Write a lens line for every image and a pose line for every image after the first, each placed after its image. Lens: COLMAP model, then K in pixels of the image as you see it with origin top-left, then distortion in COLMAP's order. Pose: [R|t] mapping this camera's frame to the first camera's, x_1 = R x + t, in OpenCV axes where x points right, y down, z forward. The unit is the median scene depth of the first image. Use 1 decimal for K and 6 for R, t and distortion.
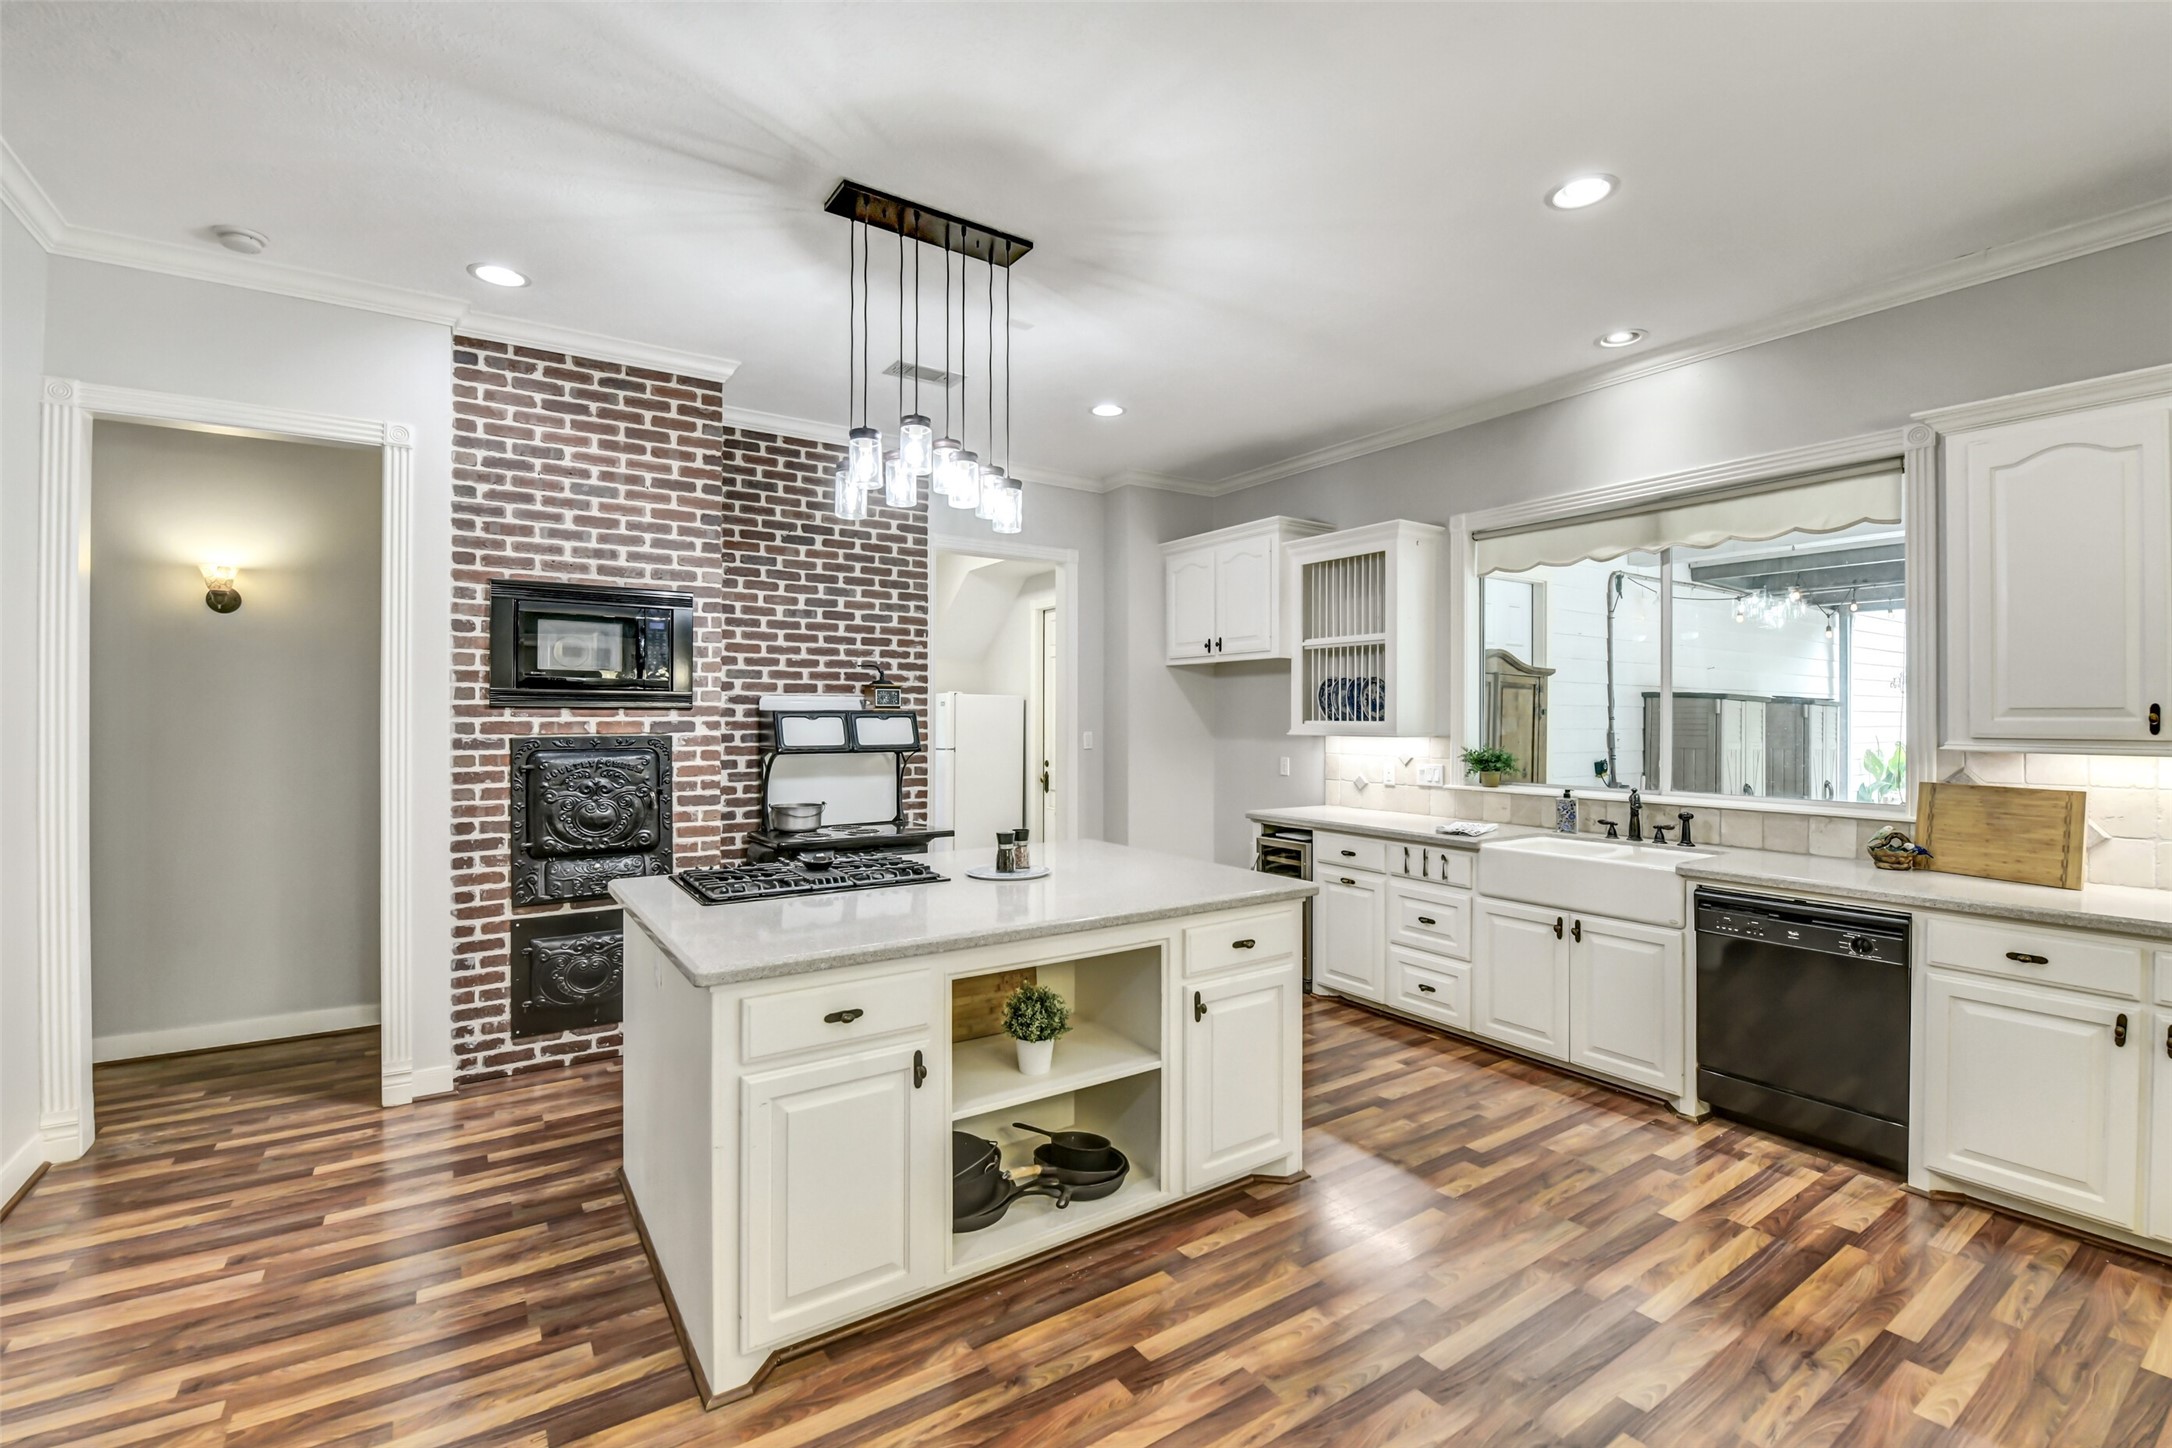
lens RADIAL K [[950.5, 0, 1088.6], [0, 950.5, 719.1], [0, 0, 1]] dist [0.003349, -0.000340]
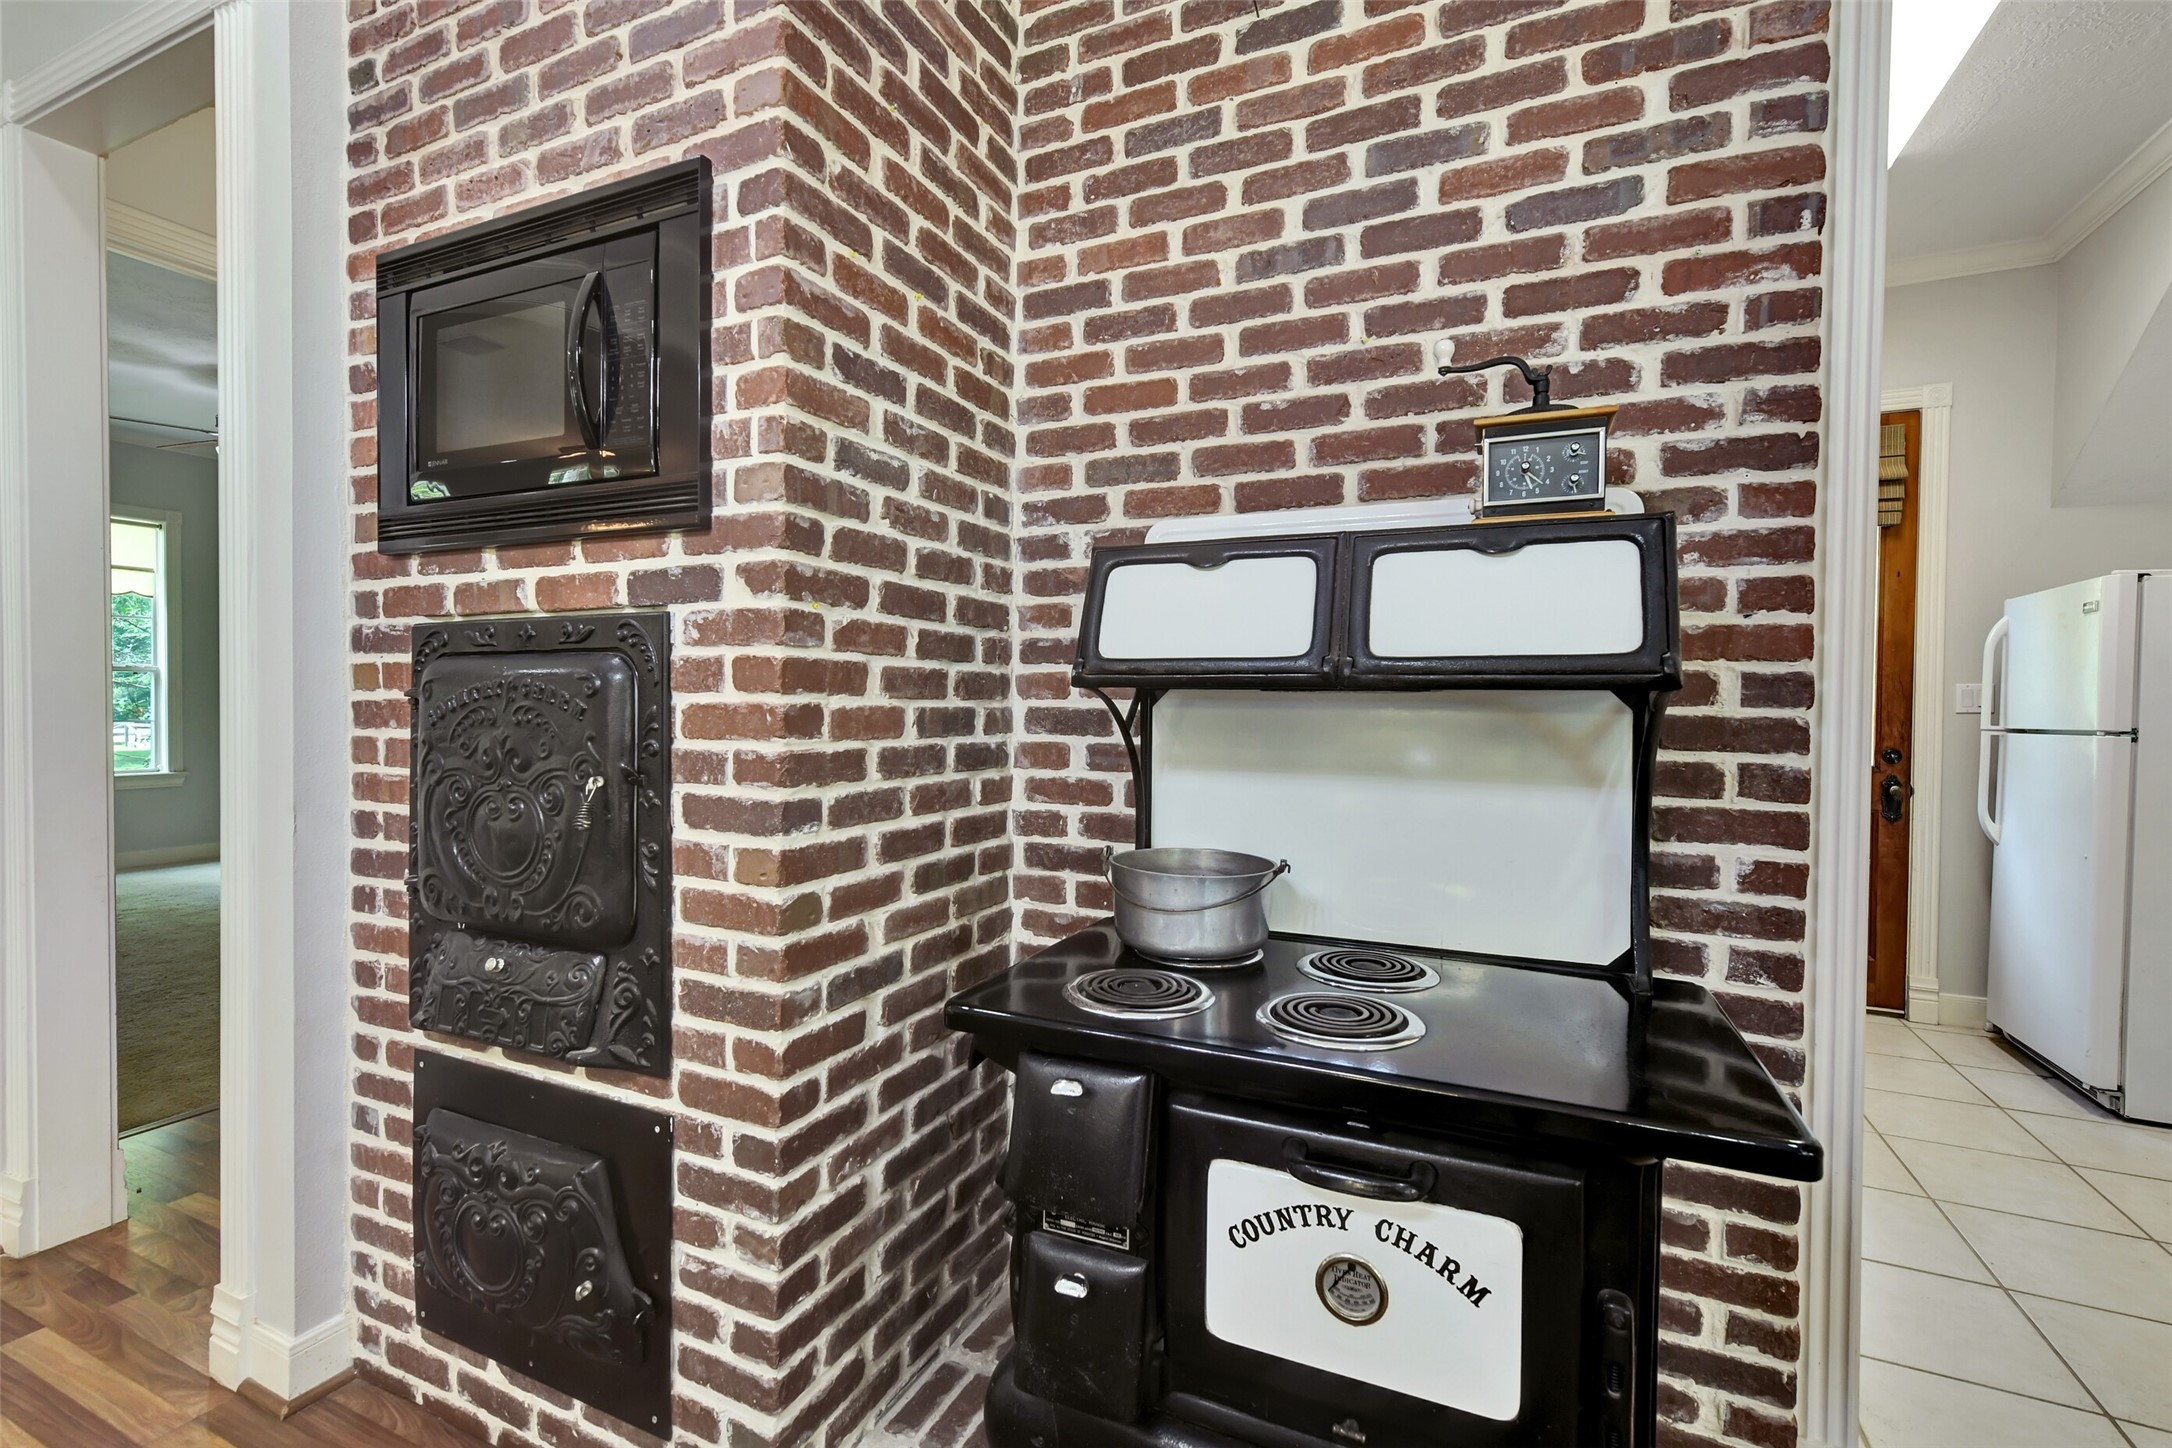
lens RADIAL K [[950.5, 0, 1084.7], [0, 950.5, 716.9], [0, 0, 1]] dist [0.003349, -0.000340]
pose [[0.519896, 0.016940, -0.854061, -0.066711], [-0.010945, 0.999853, 0.013169, 0.040639], [0.854159, 0.002501, 0.520006, 0.805694]]
